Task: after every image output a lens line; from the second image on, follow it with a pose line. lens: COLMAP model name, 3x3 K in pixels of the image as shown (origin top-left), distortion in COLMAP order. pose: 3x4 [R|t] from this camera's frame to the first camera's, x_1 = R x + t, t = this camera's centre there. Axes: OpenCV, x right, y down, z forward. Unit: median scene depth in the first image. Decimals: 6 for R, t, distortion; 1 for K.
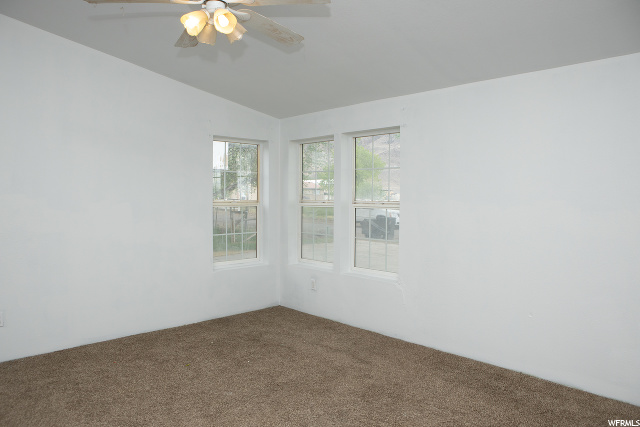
lens RADIAL K [[474.6, 0, 320.0], [0, 474.6, 213.5], [0, 0, 1]] dist [-0.118223, 0.092483]
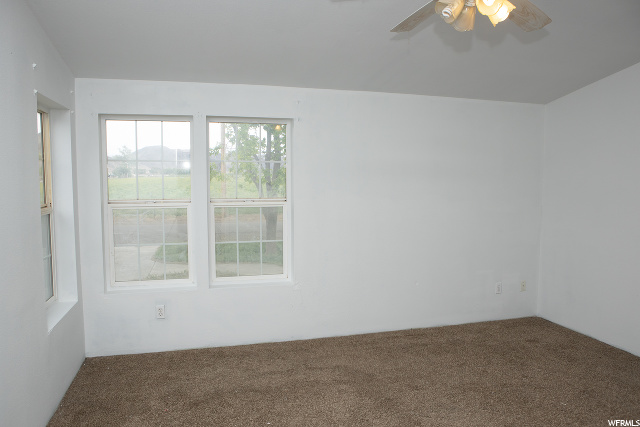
lens RADIAL K [[474.6, 0, 320.0], [0, 474.6, 213.5], [0, 0, 1]] dist [-0.118223, 0.092483]
pose [[0.441856, -0.078962, 0.893604, -0.672445], [0.033343, 0.996876, 0.071600, -0.062559], [-0.896466, -0.001842, 0.443108, 0.535953]]
